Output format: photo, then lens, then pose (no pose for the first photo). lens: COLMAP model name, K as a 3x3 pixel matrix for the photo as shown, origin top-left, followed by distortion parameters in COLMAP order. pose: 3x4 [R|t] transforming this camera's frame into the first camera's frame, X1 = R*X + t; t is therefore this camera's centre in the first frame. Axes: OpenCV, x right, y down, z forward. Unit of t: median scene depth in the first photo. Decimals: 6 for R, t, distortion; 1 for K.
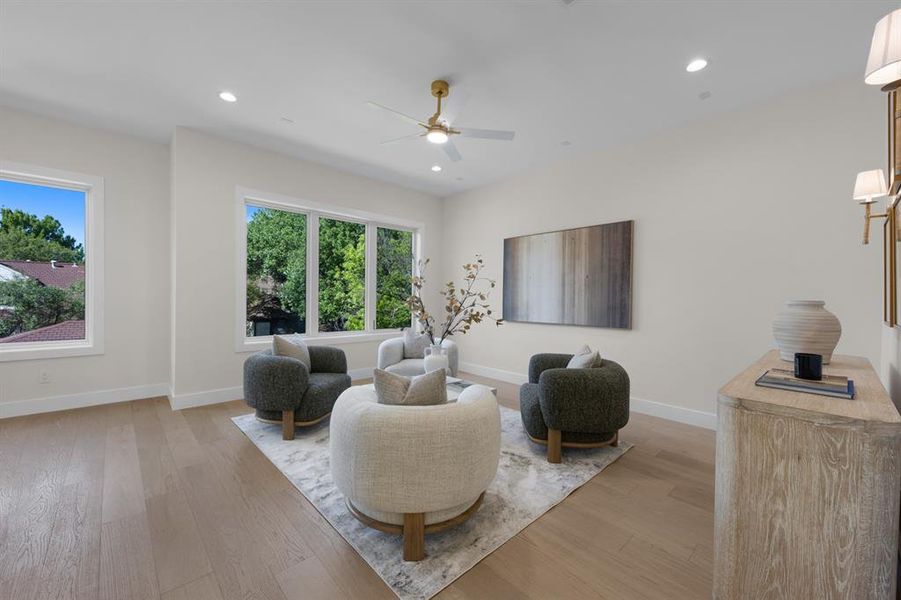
lens RADIAL K [[356.2, 0, 446.8], [0, 356.2, 298.2], [0, 0, 1]] dist [0.012437, -0.000073]
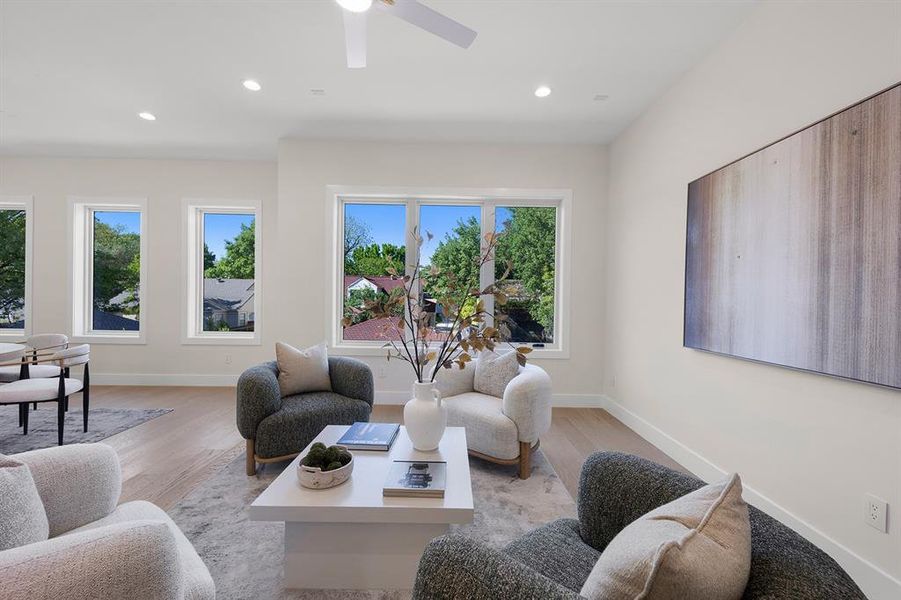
lens RADIAL K [[358.7, 0, 448.6], [0, 358.7, 302.3], [0, 0, 1]] dist [0.014093, -0.000358]
pose [[0.740733, 0.007274, -0.671760, 0.307720], [-0.007979, 0.999966, 0.002029, 0.001848], [0.671752, 0.003857, 0.740766, 0.486501]]
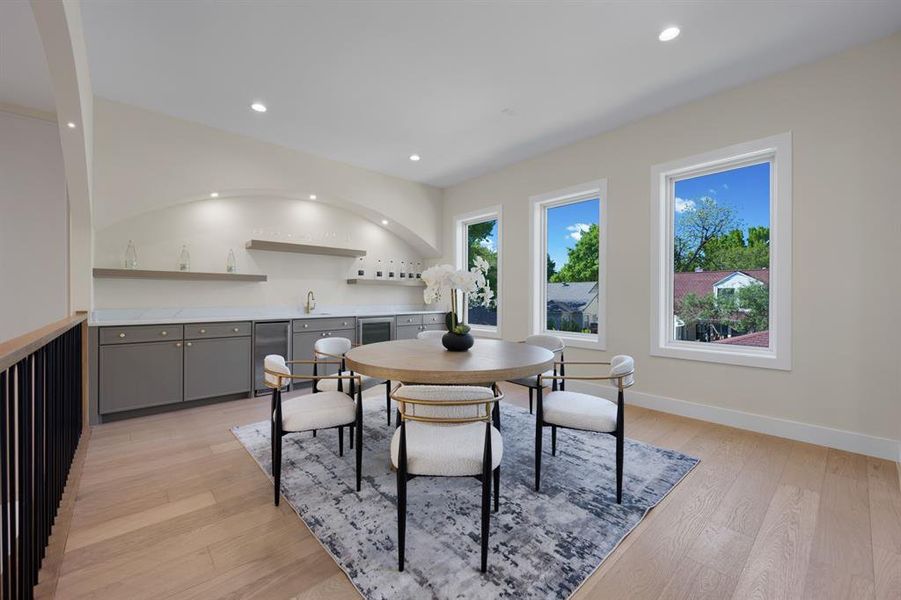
lens RADIAL K [[358.7, 0, 448.6], [0, 358.7, 302.3], [0, 0, 1]] dist [0.014093, -0.000358]
pose [[-0.013949, -0.000171, -0.999903, -0.184666], [-0.002246, 0.999997, -0.000140, 0.015417], [0.999900, 0.002244, -0.013949, 0.291096]]
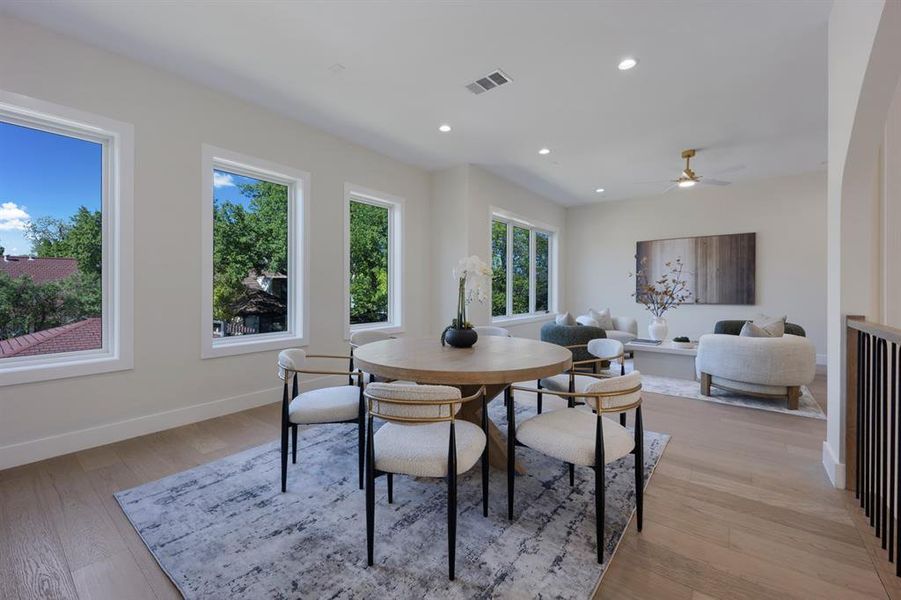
lens RADIAL K [[369.3, 0, 451.1], [0, 369.3, 289.4], [0, 0, 1]] dist [0.043695, -0.000163]
pose [[0.985709, -0.015990, 0.167698, -0.936993], [0.015699, 0.999872, 0.003058, -0.002381], [-0.167725, -0.000381, 0.985834, -0.333716]]
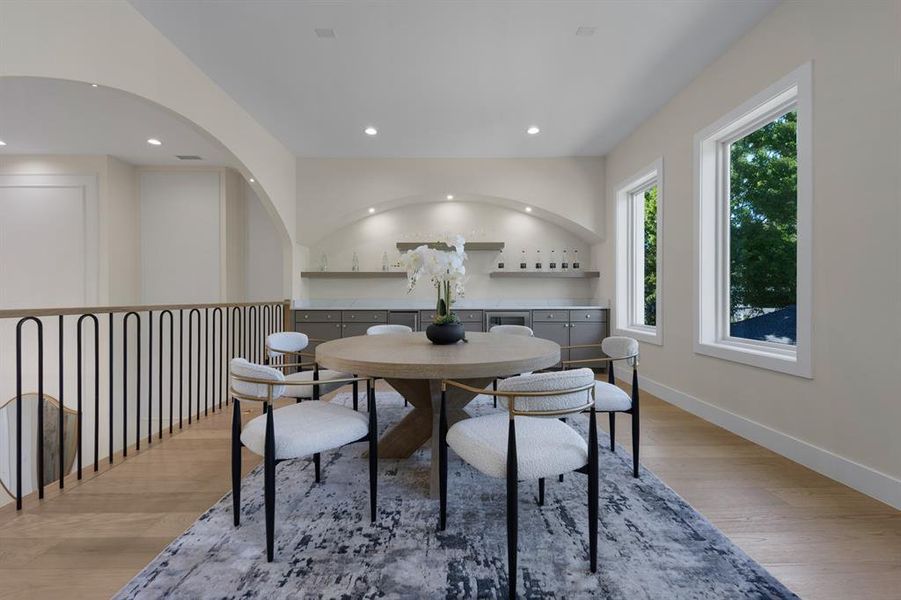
lens RADIAL K [[358.7, 0, 448.6], [0, 358.7, 302.3], [0, 0, 1]] dist [0.014093, -0.000358]
pose [[-0.668133, 0.003150, -0.744035, -0.398294], [-0.005586, 0.999942, 0.009249, 0.028202], [0.744021, 0.010336, -0.668077, 0.647699]]
